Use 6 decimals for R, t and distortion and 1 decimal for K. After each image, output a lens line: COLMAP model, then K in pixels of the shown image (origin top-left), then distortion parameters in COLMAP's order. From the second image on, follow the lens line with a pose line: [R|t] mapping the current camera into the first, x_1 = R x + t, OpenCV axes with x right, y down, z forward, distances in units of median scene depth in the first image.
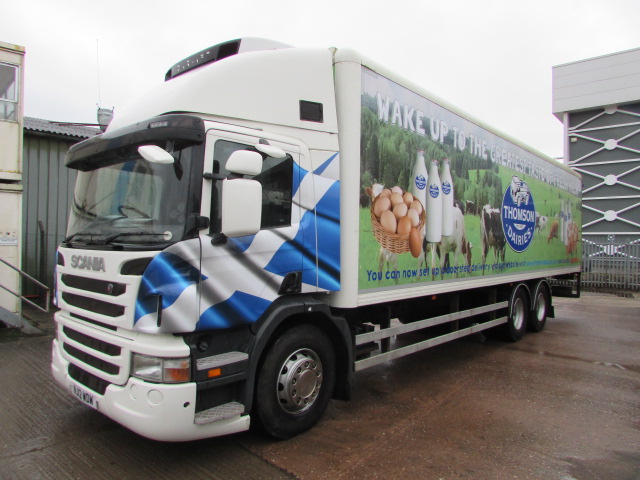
lens RADIAL K [[460.0, 0, 320.0], [0, 460.0, 240.0], [0, 0, 1]] dist [-0.082004, 0.000327]
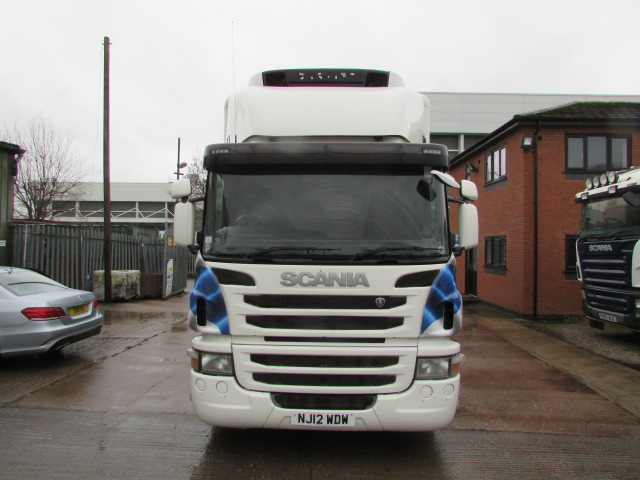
lens RADIAL K [[460.0, 0, 320.0], [0, 460.0, 240.0], [0, 0, 1]] dist [-0.082004, 0.000327]
pose [[0.770183, -0.003538, 0.637814, -1.265832], [0.002505, 0.999994, 0.002523, -0.037730], [-0.637818, -0.000345, 0.770187, 0.293423]]
